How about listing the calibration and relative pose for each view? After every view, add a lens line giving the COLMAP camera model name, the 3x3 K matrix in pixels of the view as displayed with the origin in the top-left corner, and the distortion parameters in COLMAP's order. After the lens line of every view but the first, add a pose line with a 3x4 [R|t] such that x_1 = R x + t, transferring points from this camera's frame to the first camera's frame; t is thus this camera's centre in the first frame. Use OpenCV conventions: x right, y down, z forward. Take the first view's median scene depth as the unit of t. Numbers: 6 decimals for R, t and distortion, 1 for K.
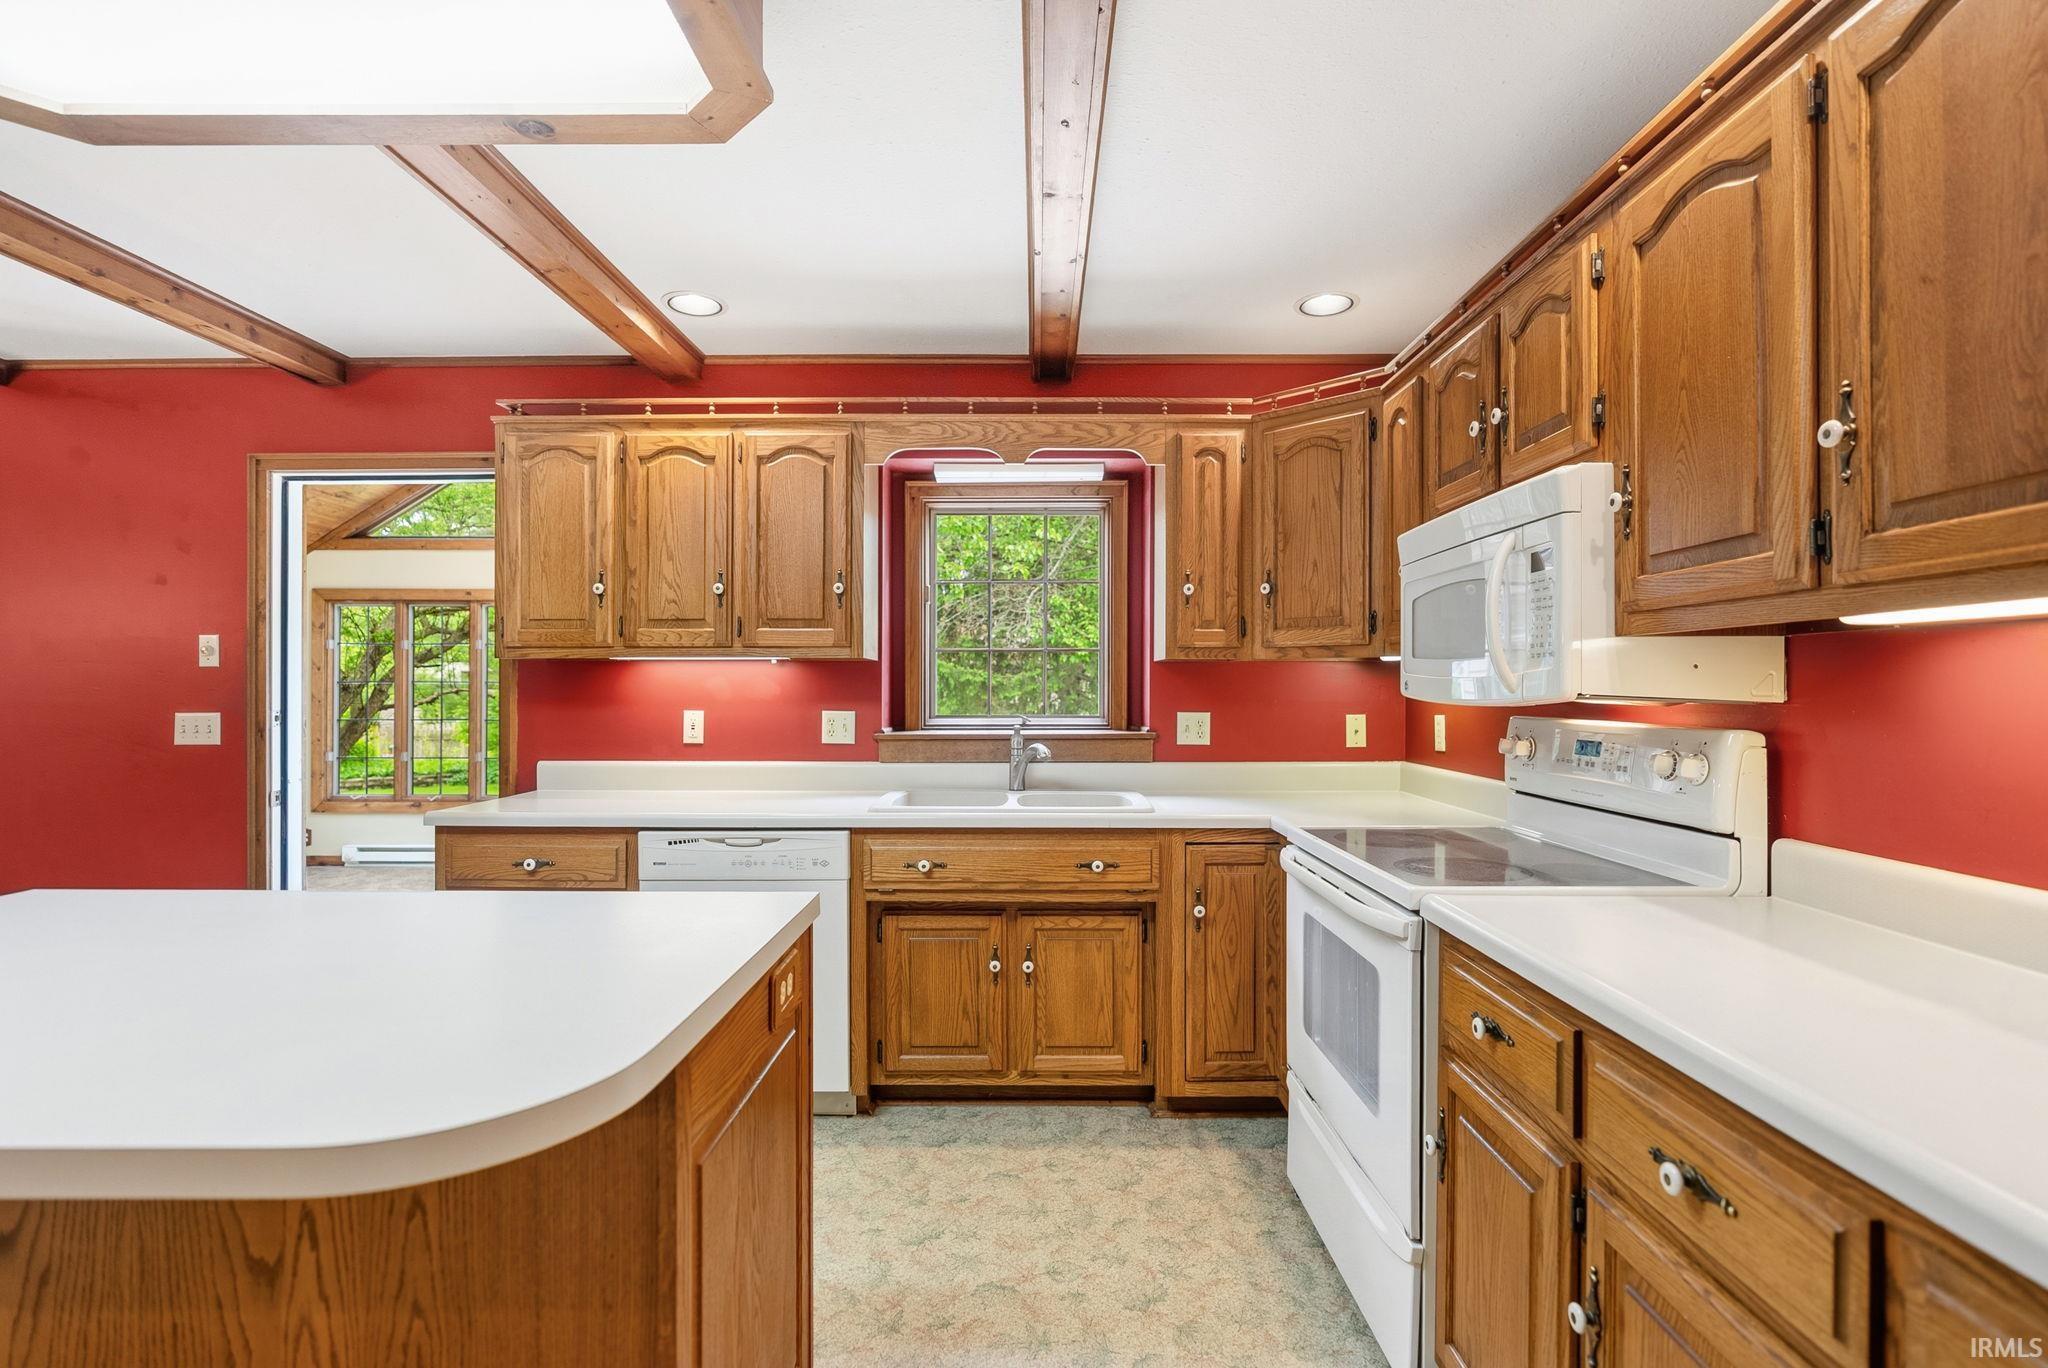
lens RADIAL K [[938.2, 0, 1030.8], [0, 938.2, 680.5], [0, 0, 1]] dist [-0.016233, 0.006122]
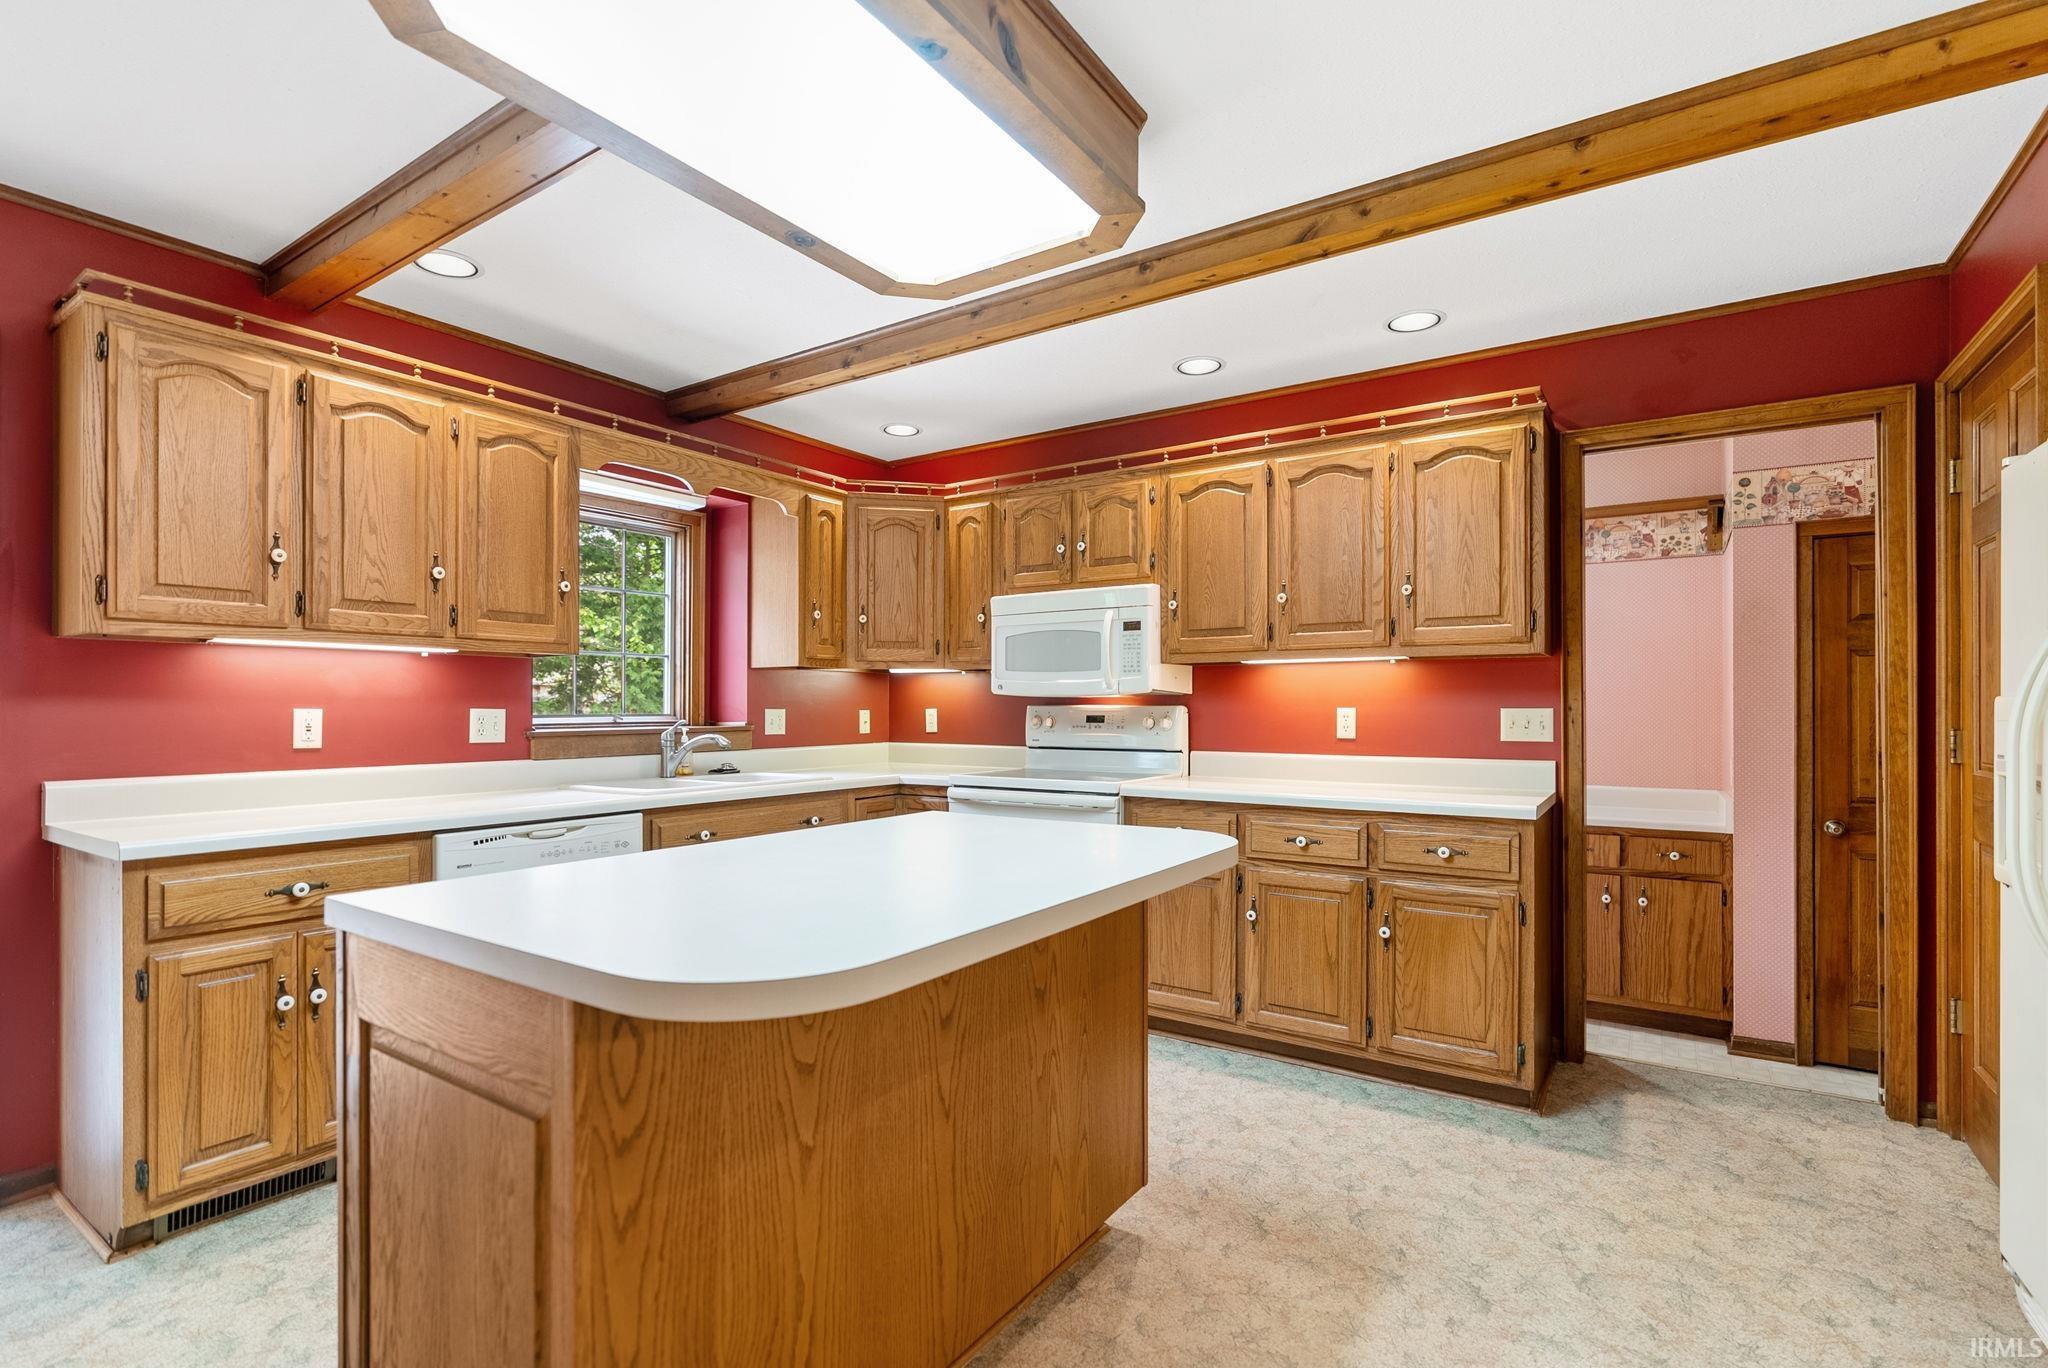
lens RADIAL K [[938.2, 0, 1033.8], [0, 938.2, 700.8], [0, 0, 1]] dist [-0.016233, 0.006122]
pose [[0.551828, 0.003984, 0.833949, -0.767564], [-0.005103, 0.999986, -0.001400, 0.025263], [-0.833943, -0.003483, 0.551840, 0.008000]]
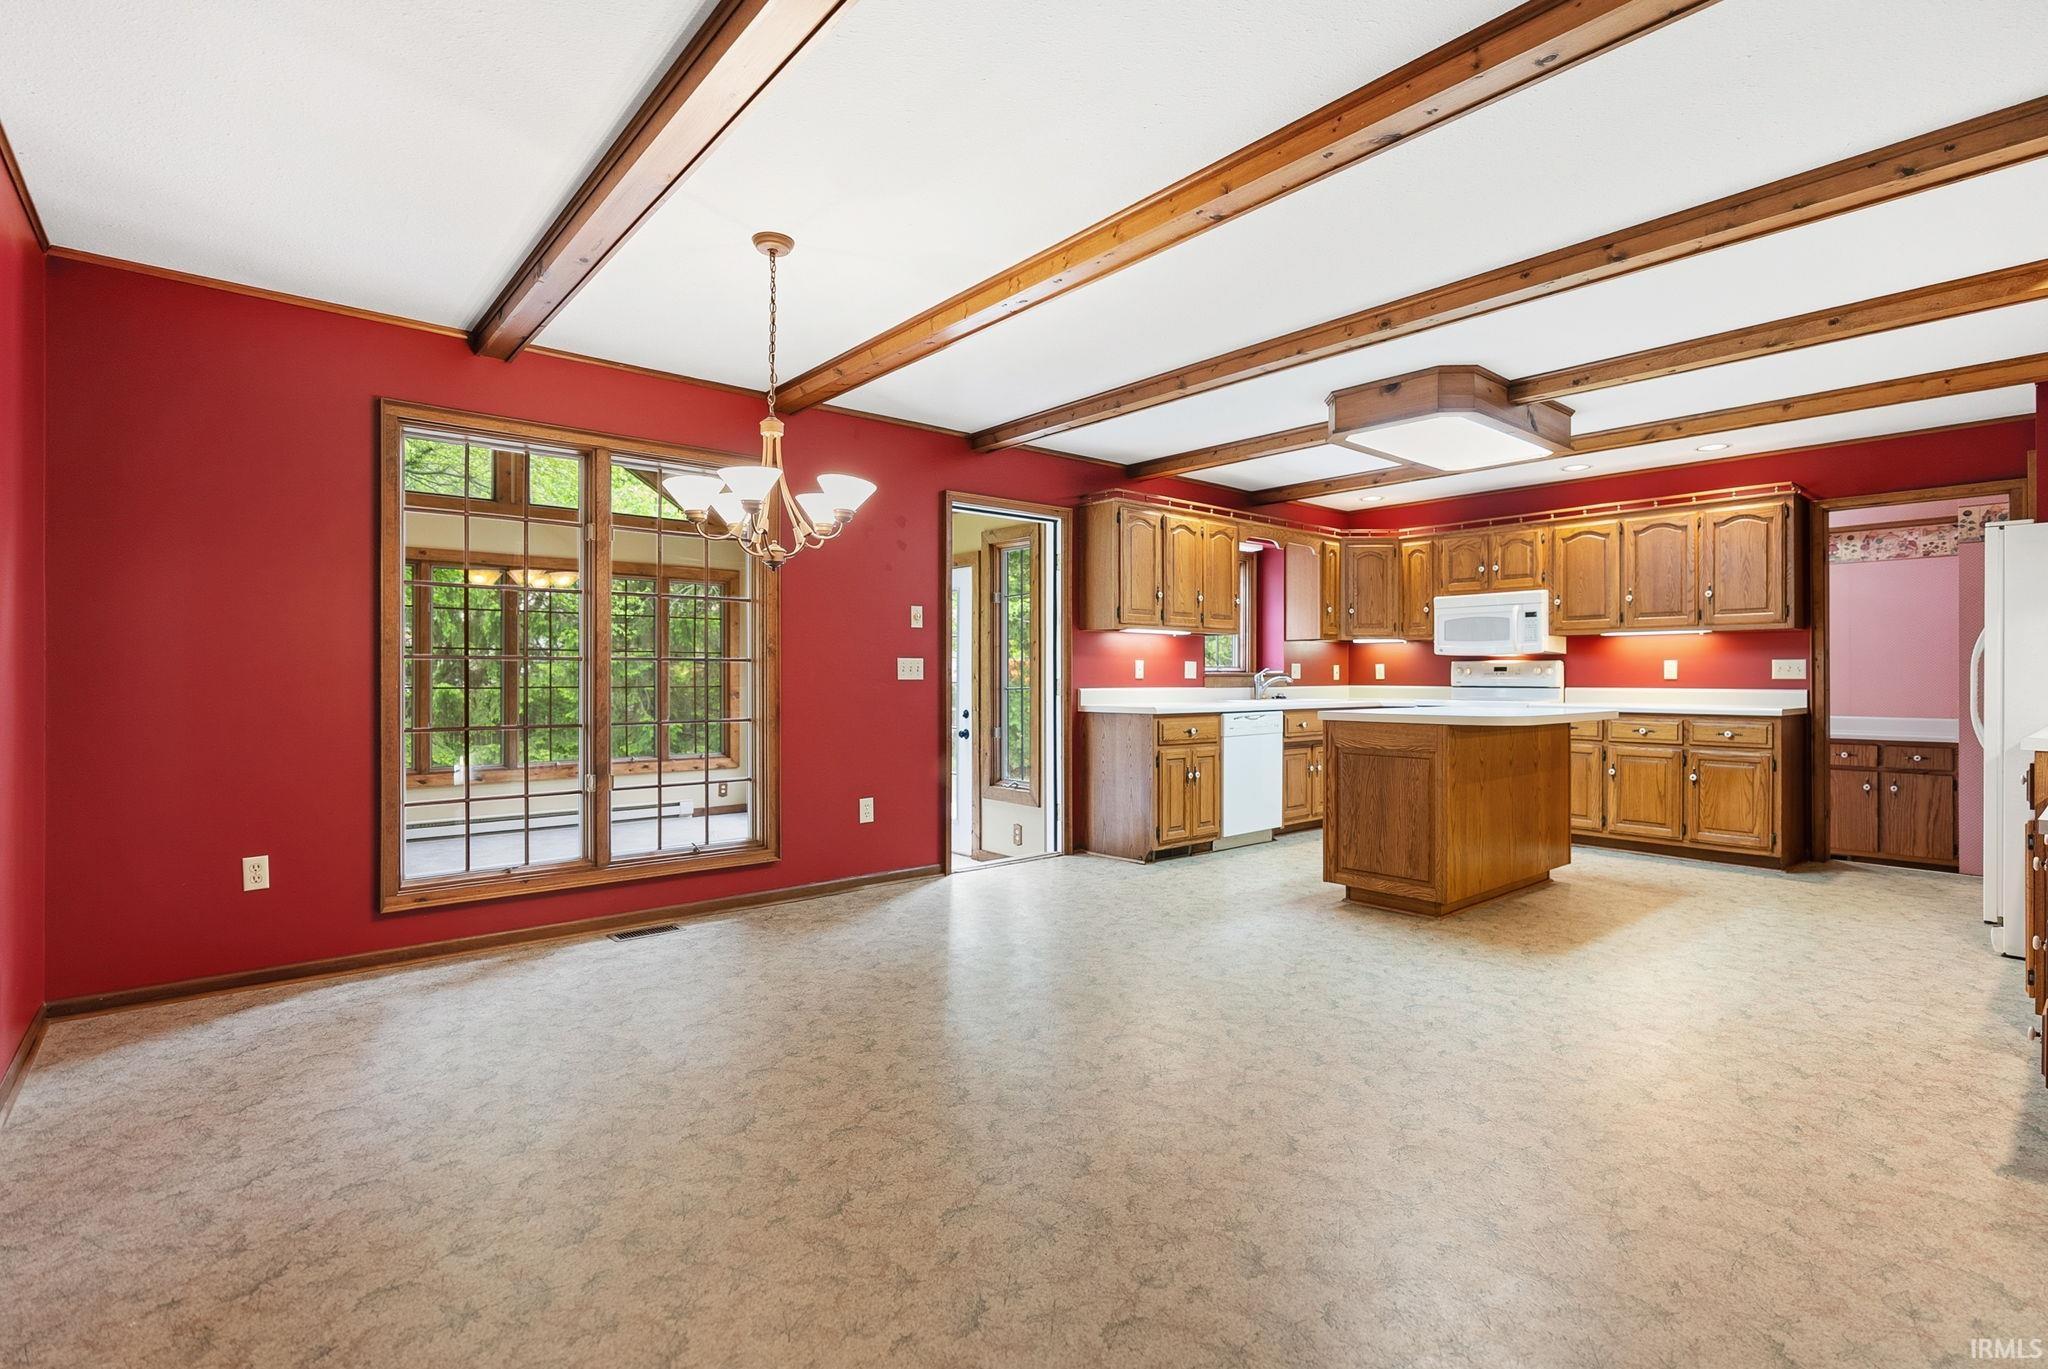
lens RADIAL K [[938.2, 0, 1042.9], [0, 938.2, 672.1], [0, 0, 1]] dist [-0.016233, 0.006122]
pose [[0.757612, 0.002925, 0.652698, -1.893619], [-0.004869, 0.999987, 0.001171, 0.059128], [-0.652687, -0.004065, 0.757617, -0.306028]]
